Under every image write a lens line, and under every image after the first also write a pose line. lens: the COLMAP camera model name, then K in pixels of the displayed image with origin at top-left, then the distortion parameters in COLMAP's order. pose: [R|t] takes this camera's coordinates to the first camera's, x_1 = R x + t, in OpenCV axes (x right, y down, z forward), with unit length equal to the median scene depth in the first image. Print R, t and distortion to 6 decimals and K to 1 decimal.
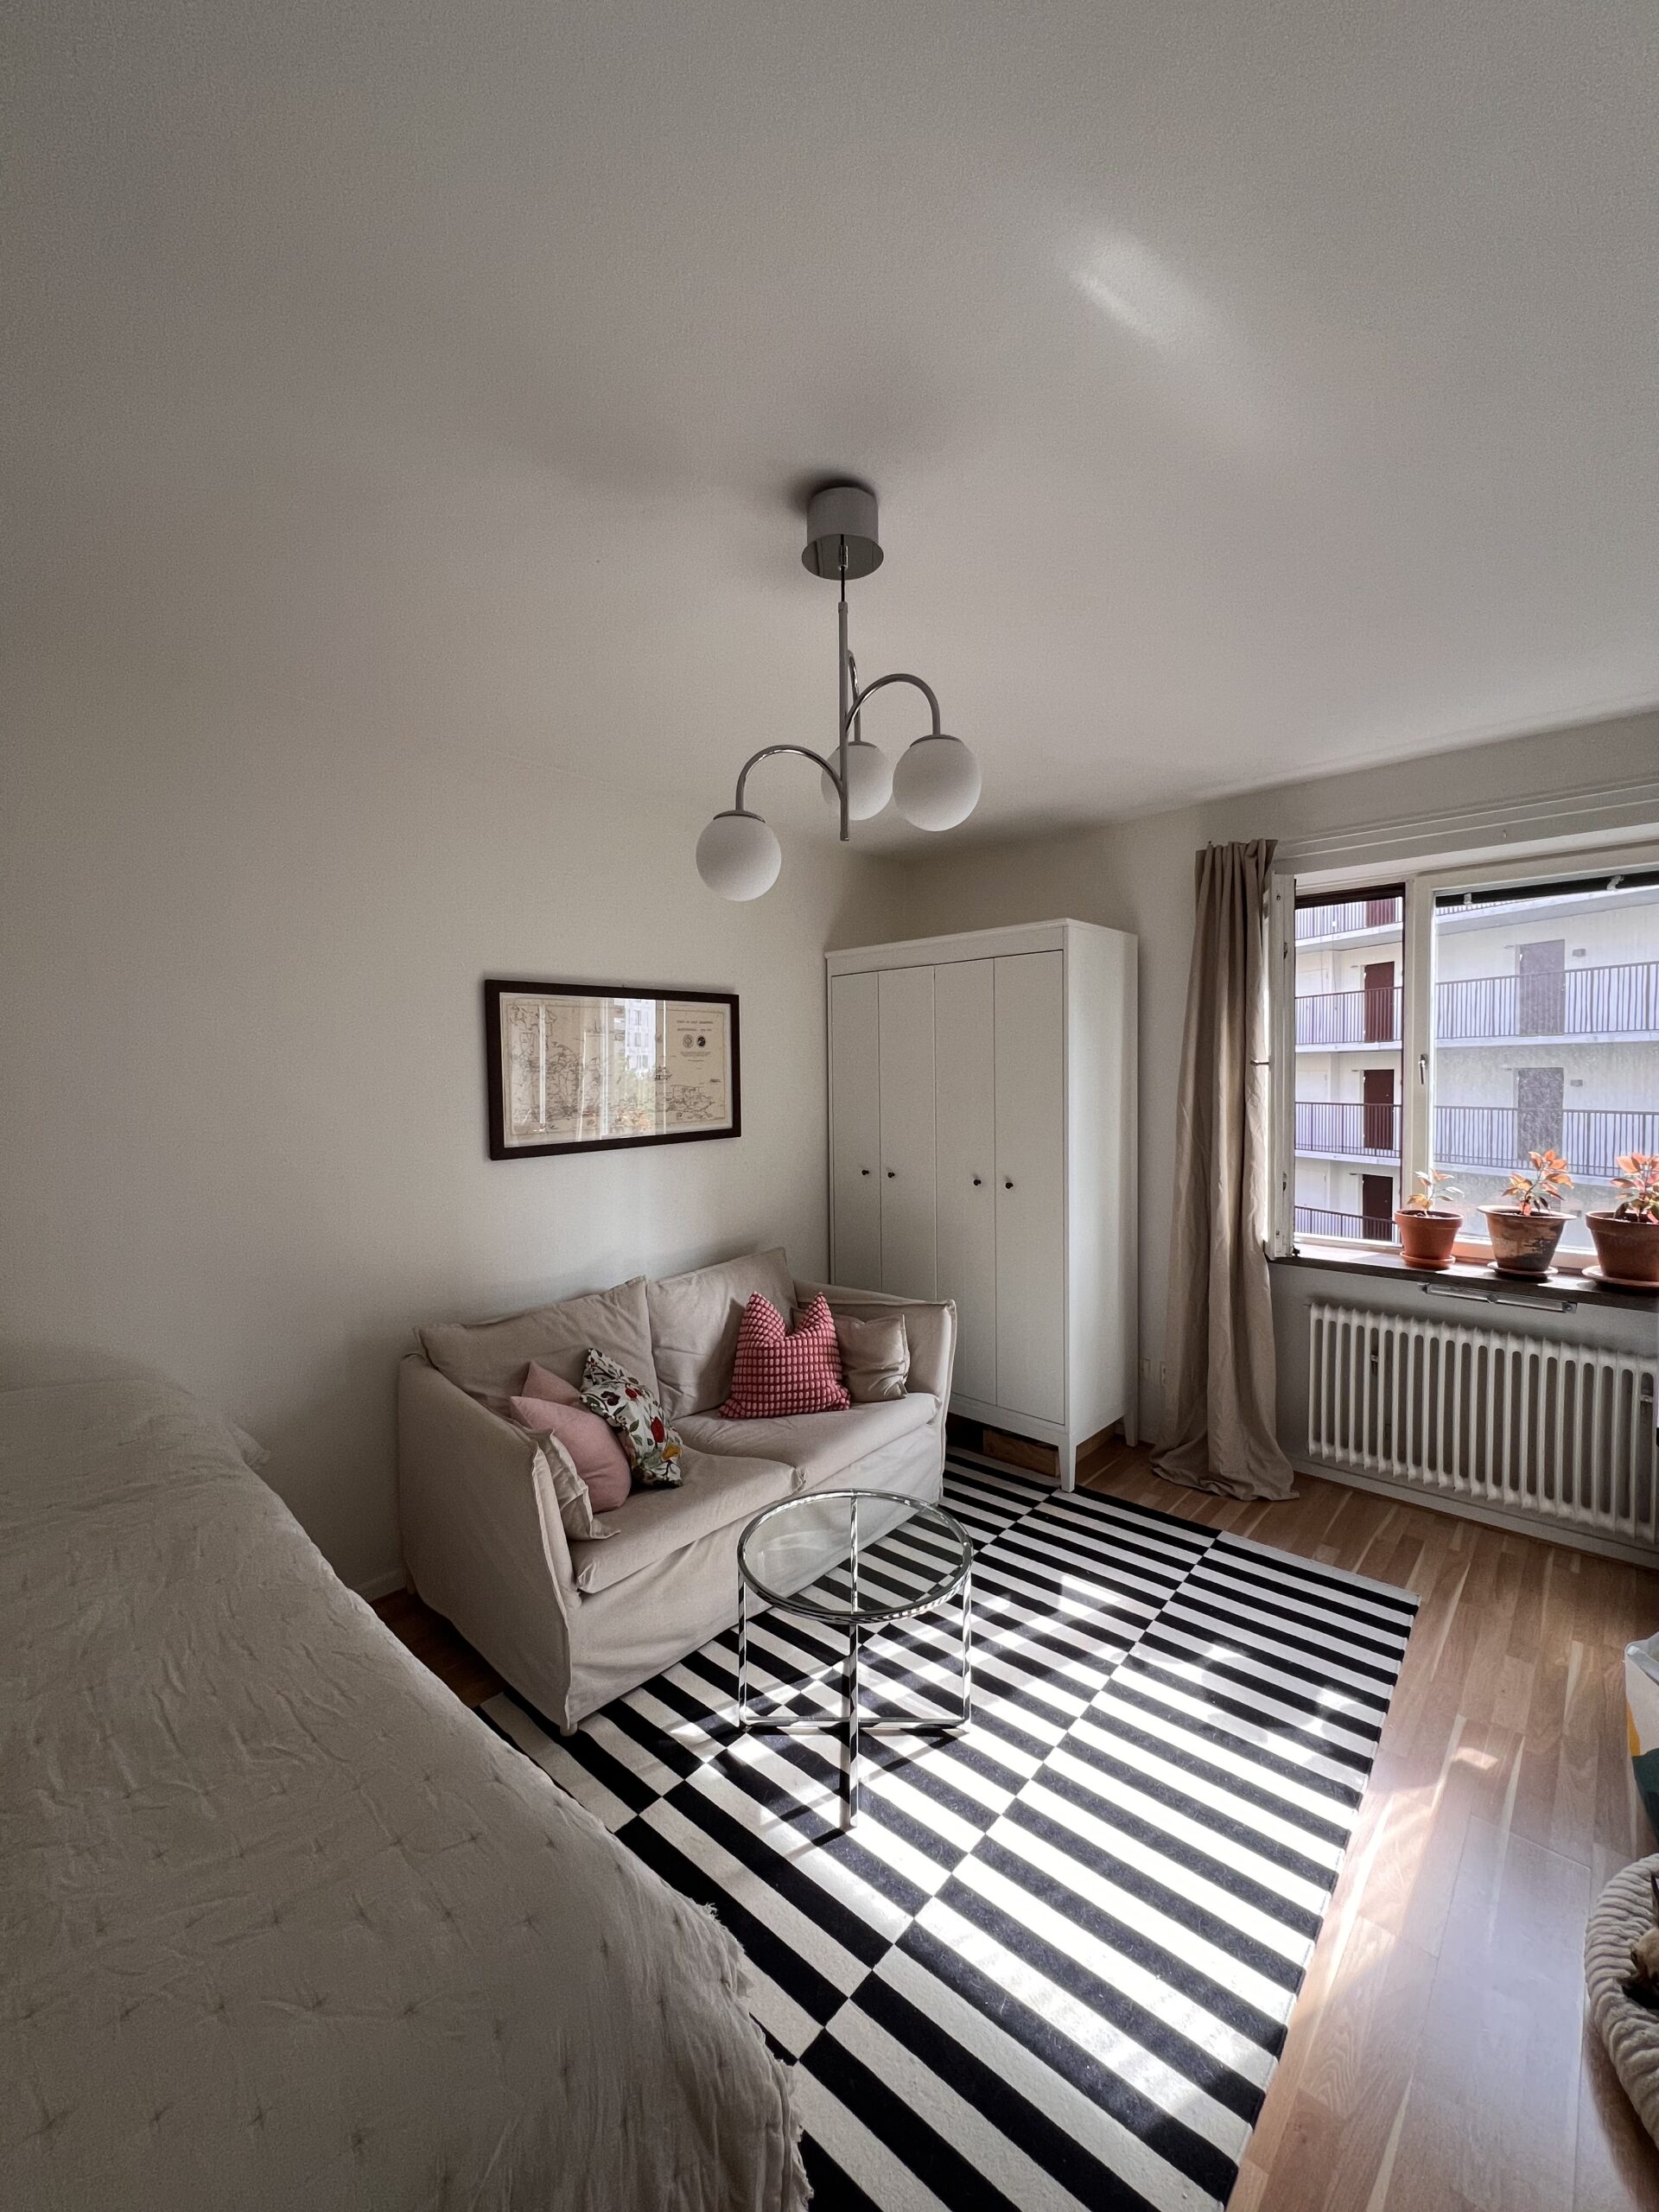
lens RADIAL K [[895.9, 0, 832.8], [0, 895.9, 1100.0], [0, 0, 1]] dist [0.002255, 0.001216]
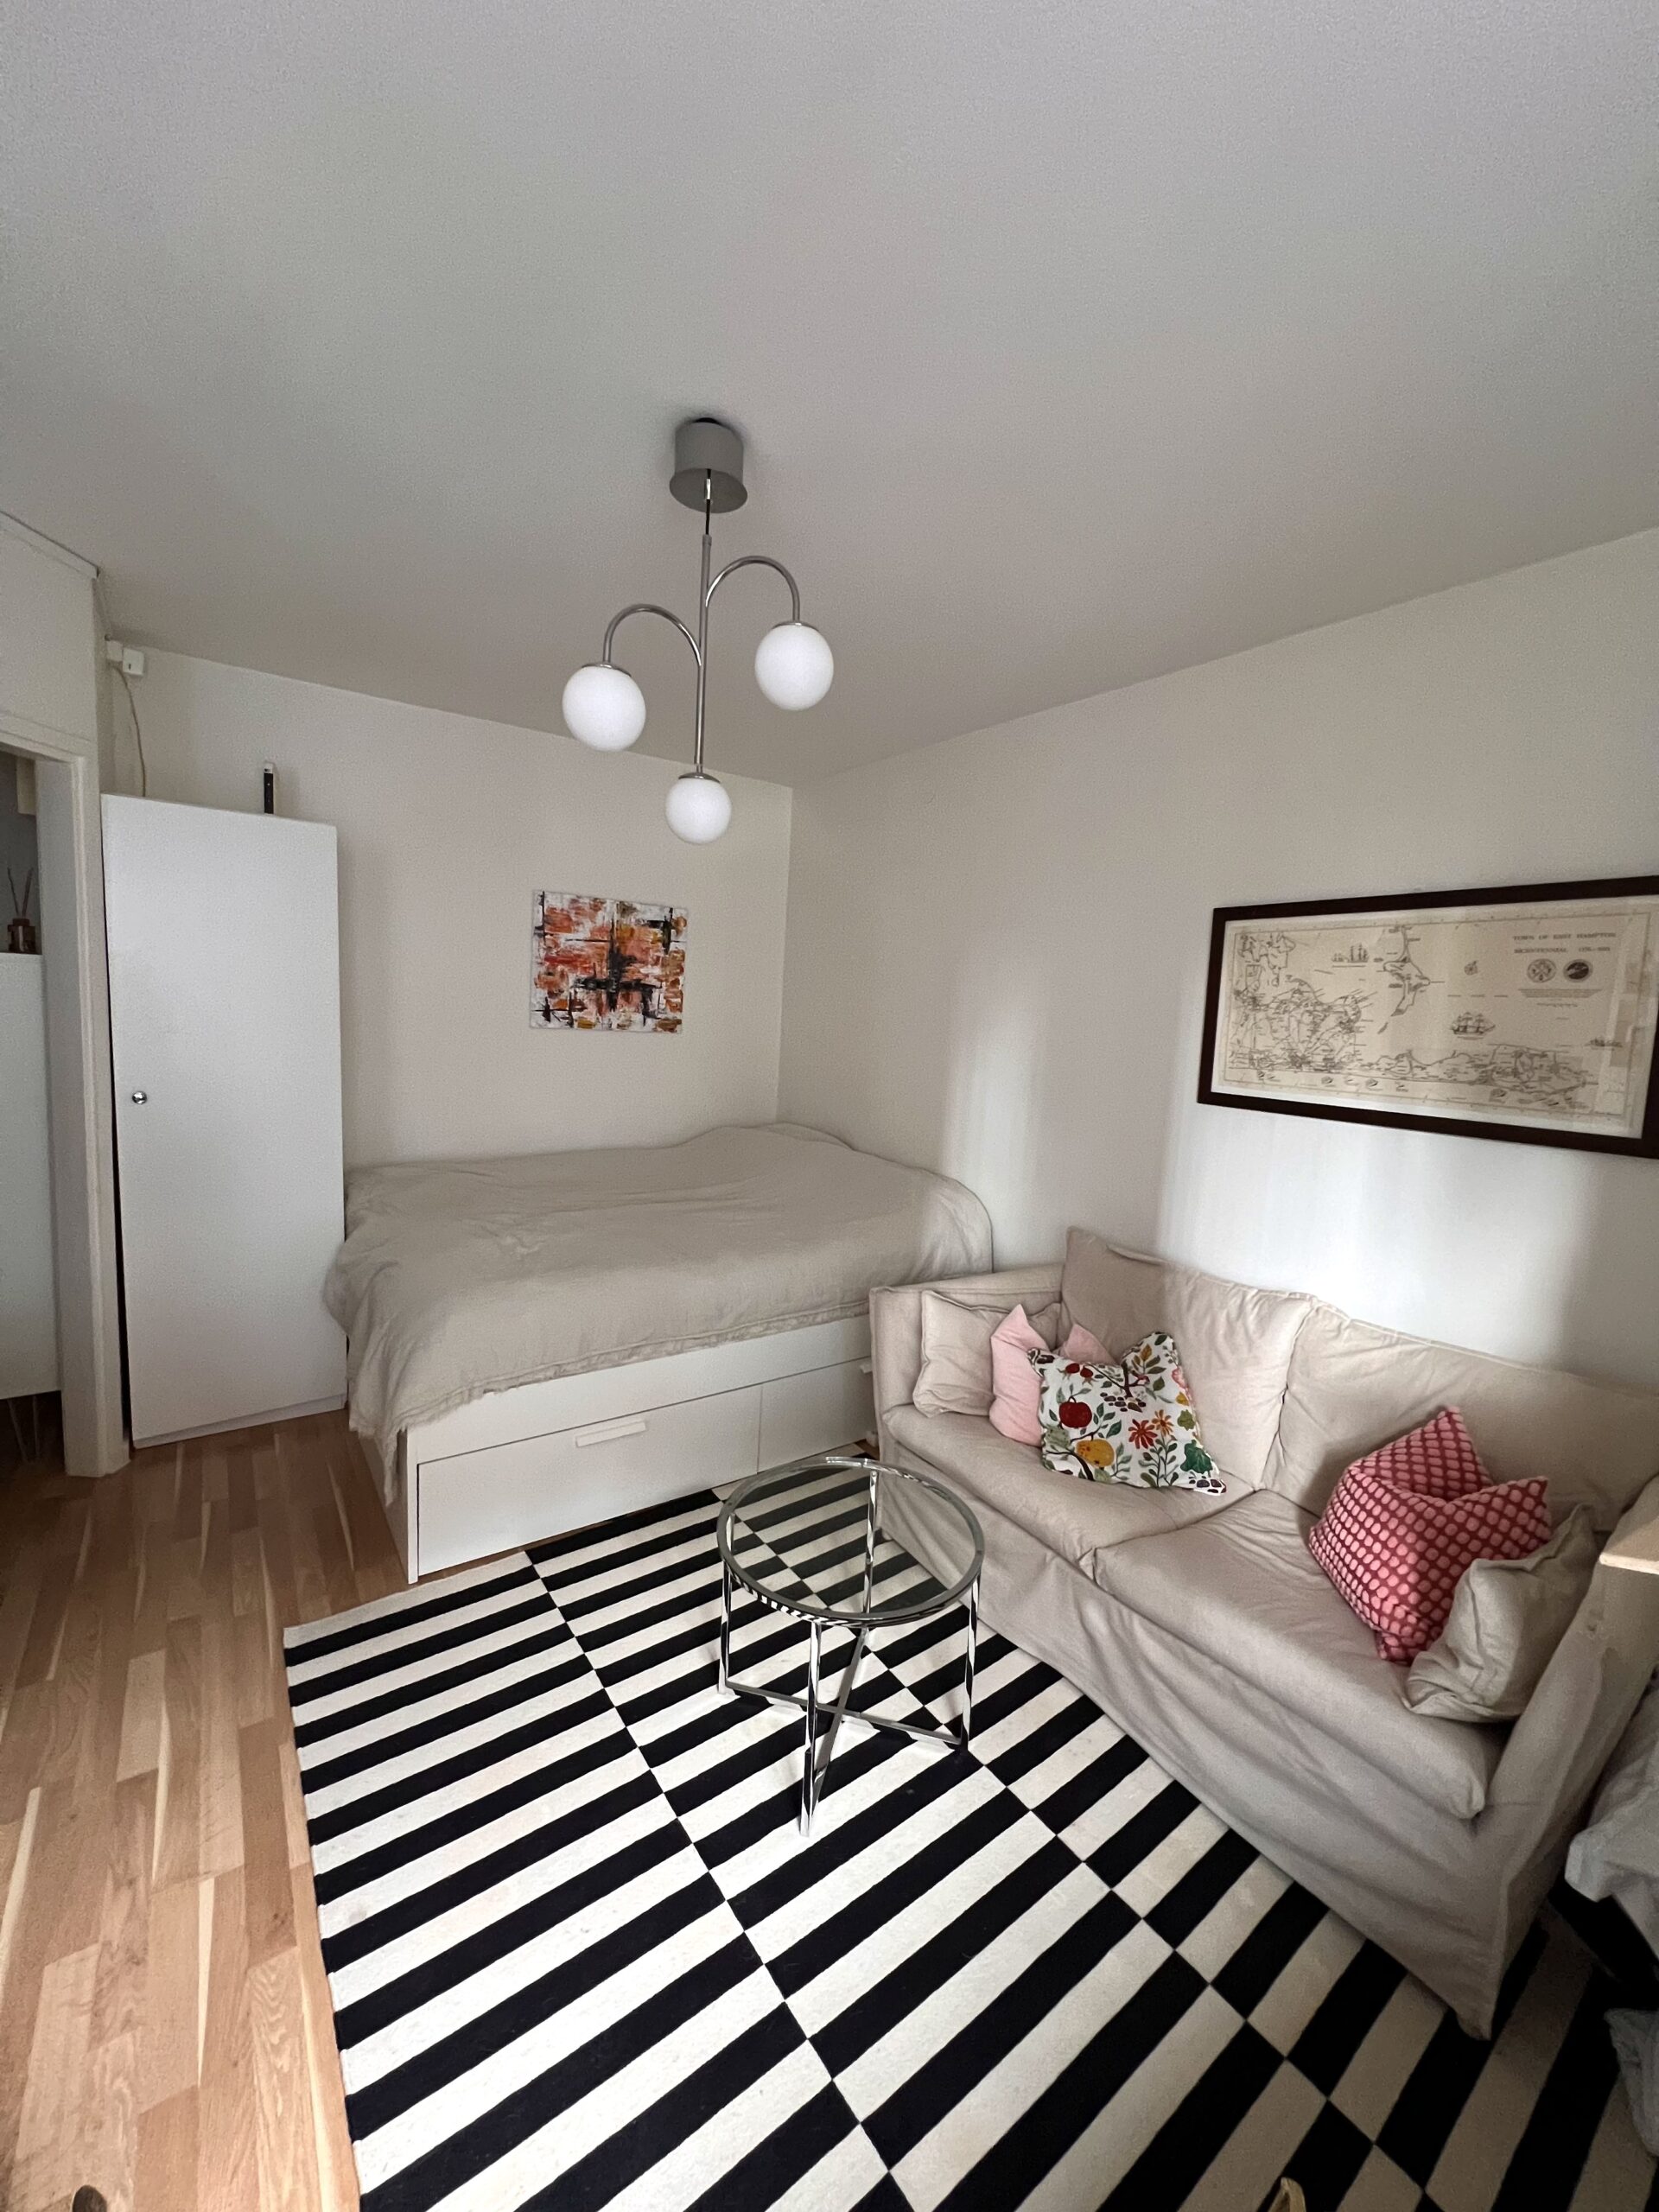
lens RADIAL K [[895.9, 0, 844.2], [0, 895.9, 1099.4], [0, 0, 1]] dist [0.002255, 0.001216]
pose [[-0.221452, 0.104607, -0.969544, 0.677117], [-0.077126, 0.989237, 0.124347, -0.027039], [0.972117, 0.102314, -0.211001, 0.914734]]
